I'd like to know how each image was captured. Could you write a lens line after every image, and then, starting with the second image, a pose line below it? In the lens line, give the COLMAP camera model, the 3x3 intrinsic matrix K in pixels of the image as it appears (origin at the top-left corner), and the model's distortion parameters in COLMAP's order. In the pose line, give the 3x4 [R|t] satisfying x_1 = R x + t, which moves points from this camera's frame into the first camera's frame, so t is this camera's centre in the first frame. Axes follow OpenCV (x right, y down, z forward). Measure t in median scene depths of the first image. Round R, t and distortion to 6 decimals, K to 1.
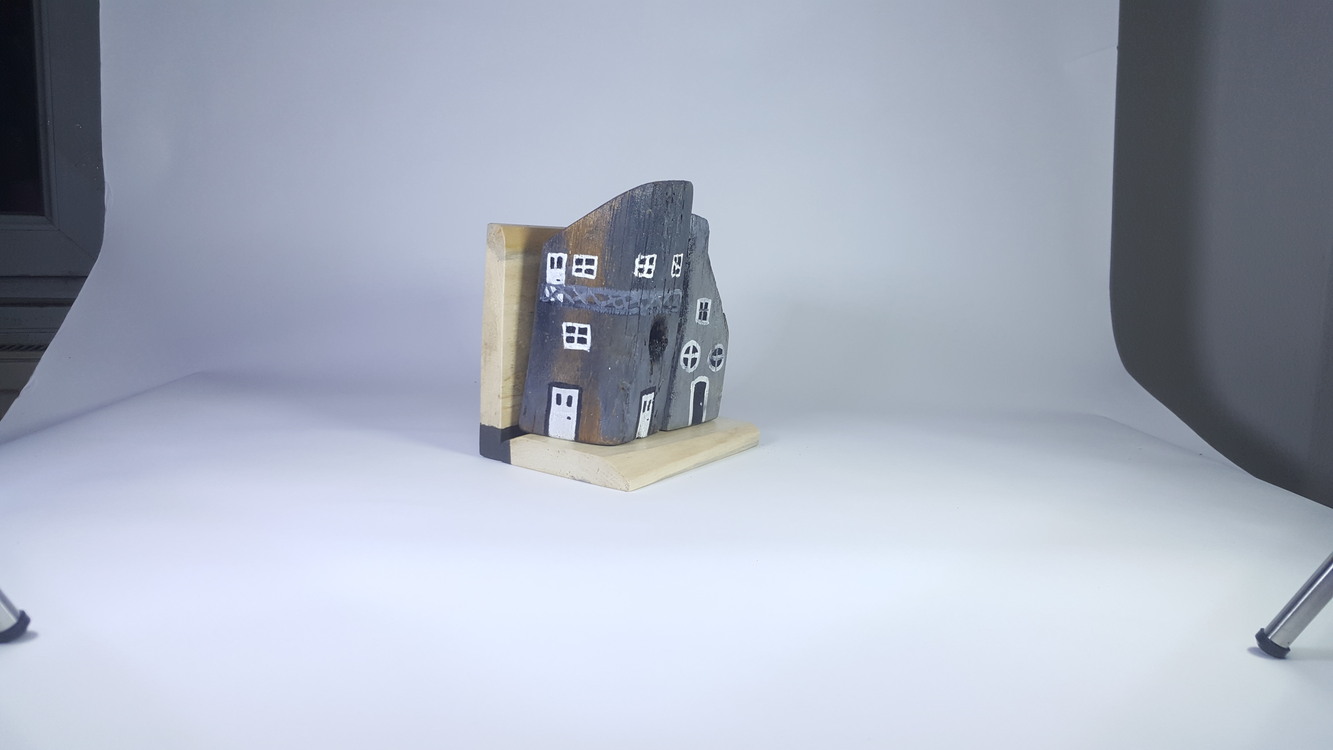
lens RADIAL K [[1021.1, 0, 666.5], [0, 1021.1, 375.0], [0, 0, 1]] dist [0.001200, 0.001179]
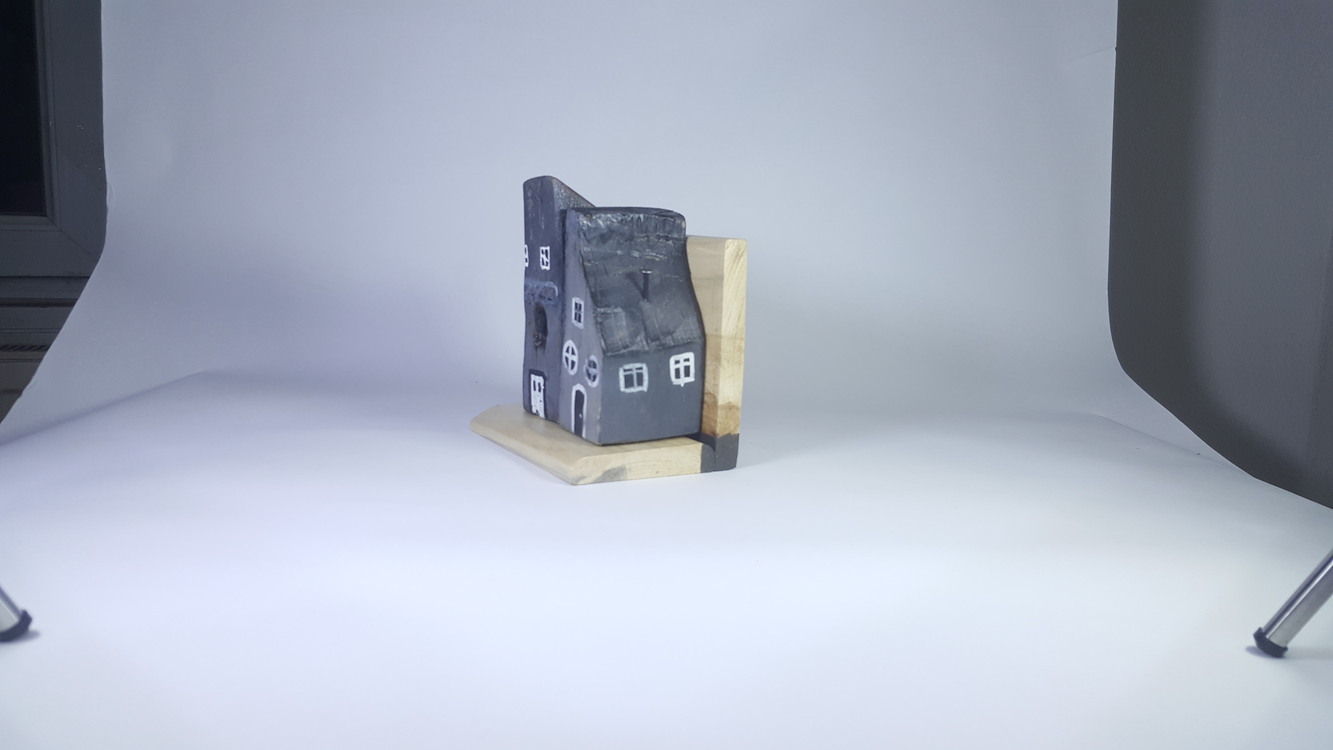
lens RADIAL K [[1021.1, 0, 666.5], [0, 1021.1, 375.0], [0, 0, 1]] dist [0.001200, 0.001179]
pose [[-0.453596, 0.052495, -0.889660, 0.840247], [-0.205691, 0.965145, 0.161821, -0.176855], [0.867146, 0.256396, -0.426988, 1.504691]]
